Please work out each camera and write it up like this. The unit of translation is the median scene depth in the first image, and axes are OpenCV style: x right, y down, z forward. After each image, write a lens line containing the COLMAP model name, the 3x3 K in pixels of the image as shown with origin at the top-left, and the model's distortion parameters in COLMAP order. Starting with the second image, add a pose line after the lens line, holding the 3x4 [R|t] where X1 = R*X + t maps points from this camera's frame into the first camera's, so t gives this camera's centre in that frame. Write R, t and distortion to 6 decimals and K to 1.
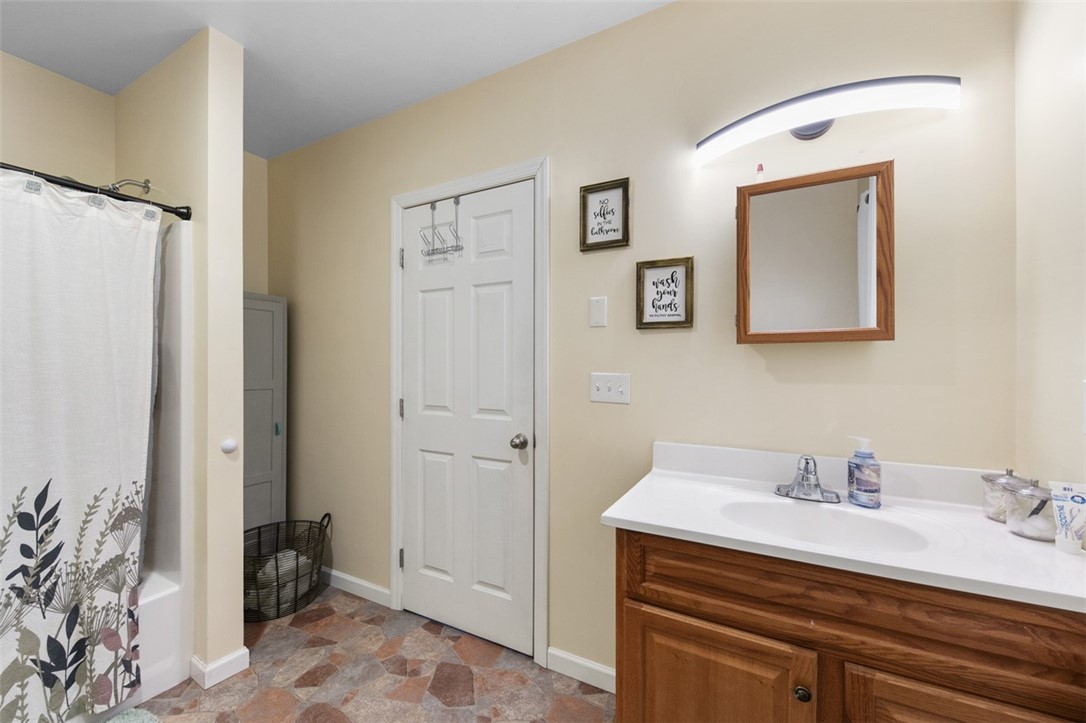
lens RADIAL K [[430.0, 0, 547.9], [0, 430.0, 366.6], [0, 0, 1]] dist [-0.000920, -0.002417]
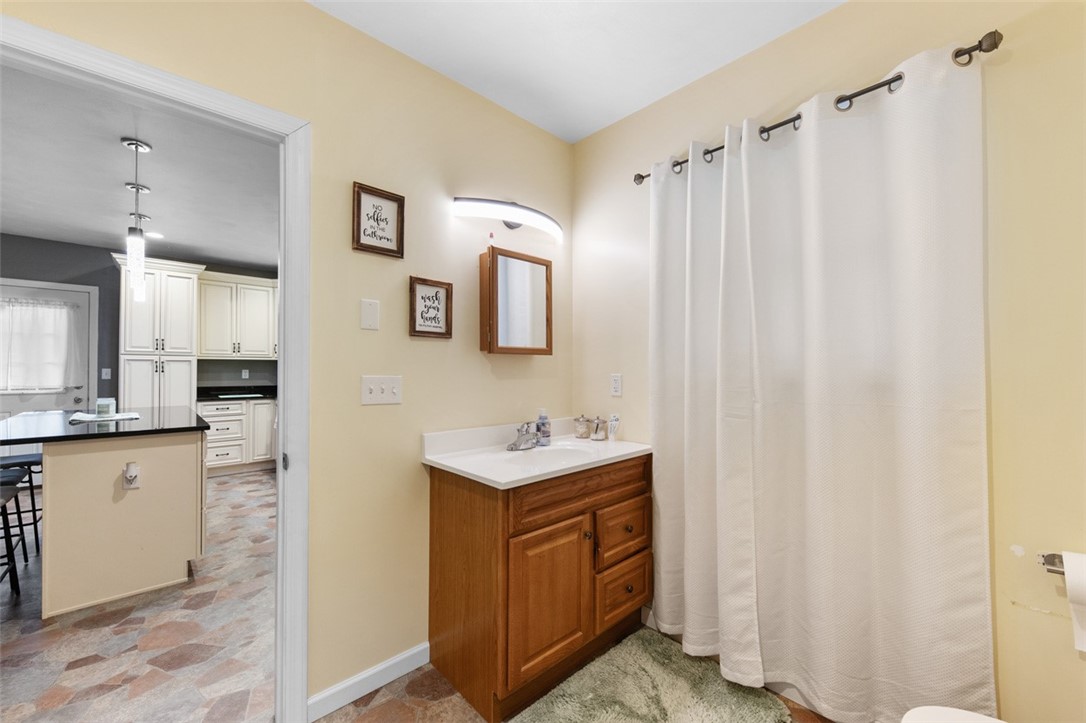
lens RADIAL K [[430.0, 0, 548.2], [0, 430.0, 361.5], [0, 0, 1]] dist [-0.000920, -0.002417]
pose [[0.297074, 0.012306, 0.954775, -0.785359], [-0.002866, 0.999924, -0.011996, -0.007874], [-0.954850, 0.000827, 0.297087, 0.340152]]
